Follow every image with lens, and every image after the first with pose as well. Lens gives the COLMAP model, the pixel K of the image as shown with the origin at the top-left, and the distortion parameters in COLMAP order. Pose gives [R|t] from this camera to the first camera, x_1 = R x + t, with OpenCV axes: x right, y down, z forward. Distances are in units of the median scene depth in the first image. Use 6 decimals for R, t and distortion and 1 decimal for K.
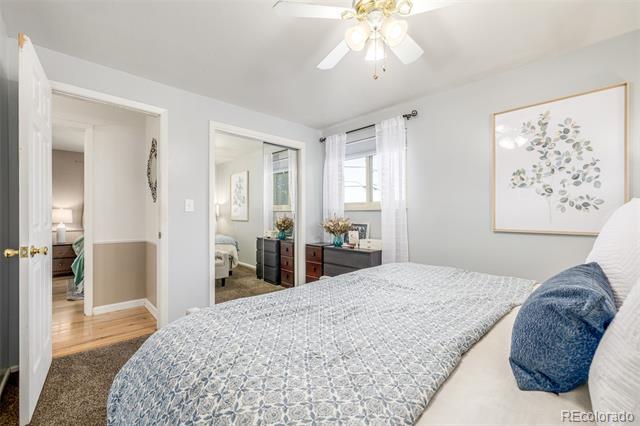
lens RADIAL K [[266.5, 0, 318.3], [0, 266.5, 214.2], [0, 0, 1]] dist [0.002612, -0.000366]
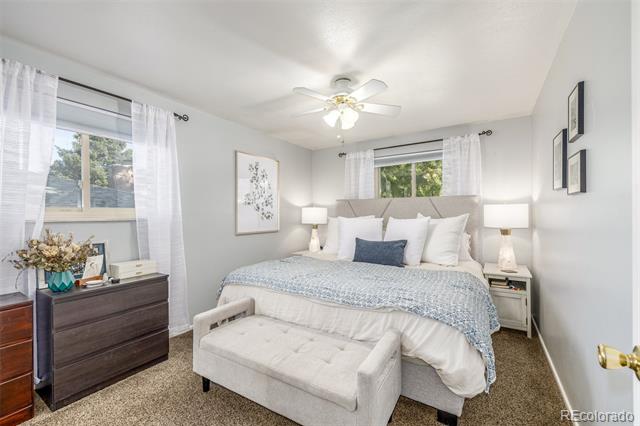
lens RADIAL K [[266.5, 0, 318.3], [0, 266.5, 214.2], [0, 0, 1]] dist [0.002612, -0.000366]
pose [[-0.232833, -0.001834, 0.972515, -0.912371], [0.001360, 0.999997, 0.002211, -0.051321], [-0.972516, 0.001837, -0.232829, 1.037858]]
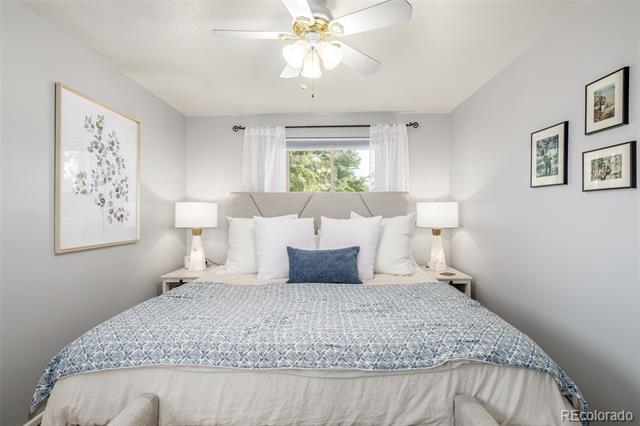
lens RADIAL K [[300.3, 0, 318.2], [0, 300.3, 213.6], [0, 0, 1]] dist [-0.005174, 0.000519]
pose [[-0.700892, -0.001017, 0.713266, -0.418341], [-0.000703, 0.999999, 0.000735, -0.045373], [-0.713267, 0.000014, -0.700893, 1.213072]]
